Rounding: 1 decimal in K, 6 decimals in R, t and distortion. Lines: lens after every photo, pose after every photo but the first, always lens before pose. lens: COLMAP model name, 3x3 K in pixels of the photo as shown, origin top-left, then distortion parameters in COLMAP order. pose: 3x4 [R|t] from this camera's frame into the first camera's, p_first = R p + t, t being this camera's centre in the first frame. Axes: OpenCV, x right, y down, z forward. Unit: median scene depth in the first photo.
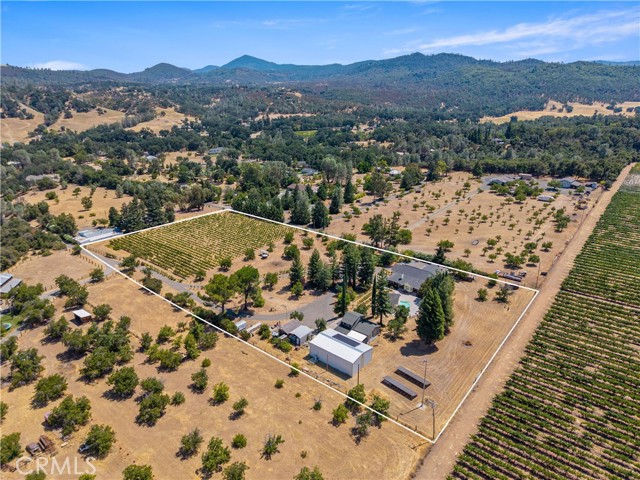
lens RADIAL K [[435.0, 0, 320.2], [0, 435.0, 221.3], [0, 0, 1]] dist [-0.002819, -0.005162]
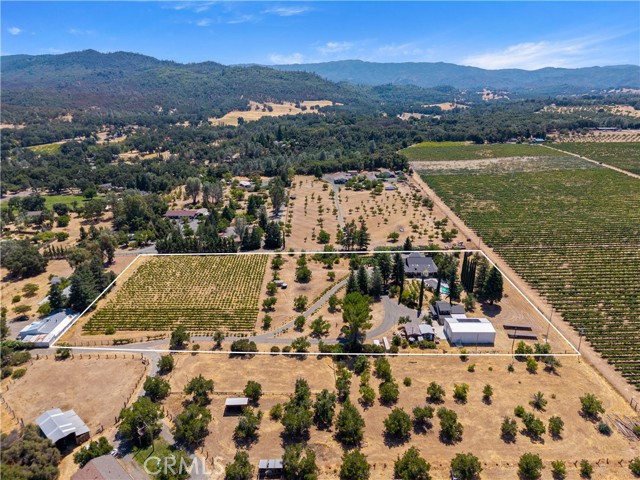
lens RADIAL K [[435.0, 0, 320.2], [0, 435.0, 221.3], [0, 0, 1]] dist [-0.002819, -0.005162]
pose [[0.758228, -0.188975, 0.624003, -0.121736], [0.186478, 0.979949, 0.070180, -0.021719], [-0.624753, 0.063150, 0.778264, 0.031825]]
